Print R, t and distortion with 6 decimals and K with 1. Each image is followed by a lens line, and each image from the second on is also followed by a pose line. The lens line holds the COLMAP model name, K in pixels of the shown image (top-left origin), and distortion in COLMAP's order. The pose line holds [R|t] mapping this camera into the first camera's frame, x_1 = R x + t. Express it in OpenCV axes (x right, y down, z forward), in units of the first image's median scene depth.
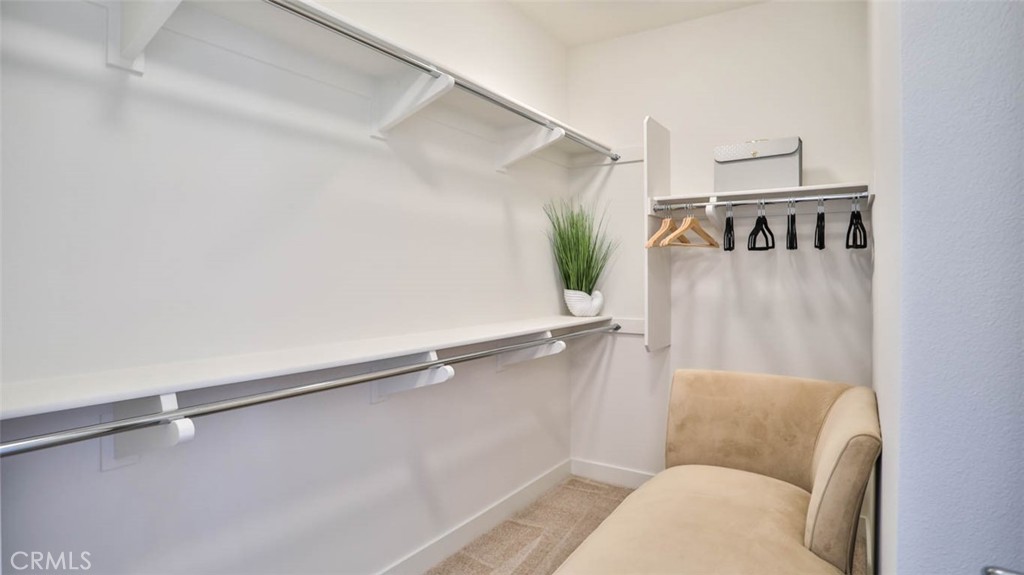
lens RADIAL K [[529.1, 0, 511.5], [0, 529.1, 282.0], [0, 0, 1]] dist [-0.071184, 0.027634]
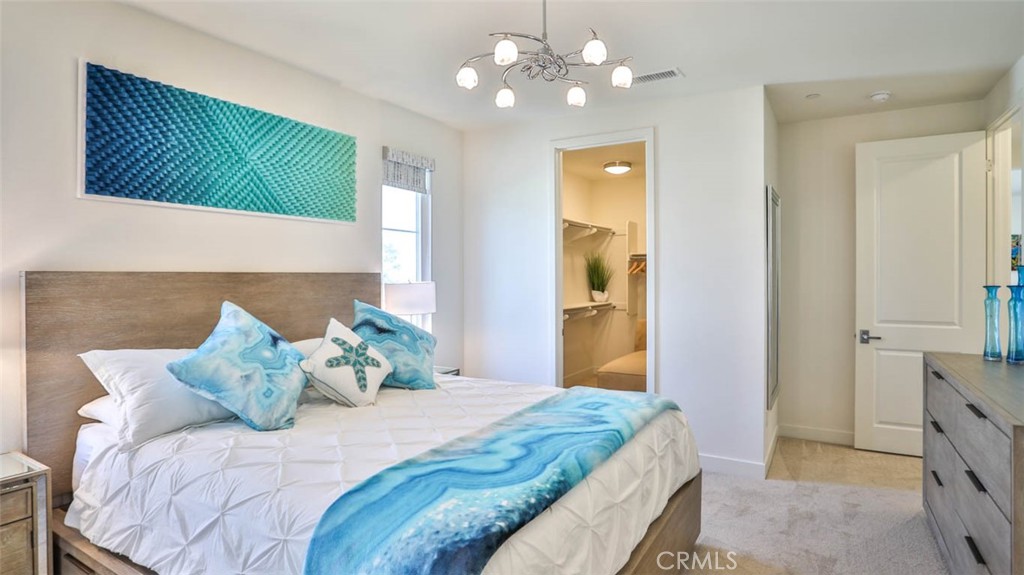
lens RADIAL K [[529.1, 0, 511.5], [0, 529.1, 282.0], [0, 0, 1]] dist [-0.071184, 0.027634]
pose [[0.999090, 0.003968, 0.042469, -0.354997], [-0.003935, 0.999992, -0.000847, -0.019809], [-0.042472, 0.000679, 0.999097, -1.313644]]
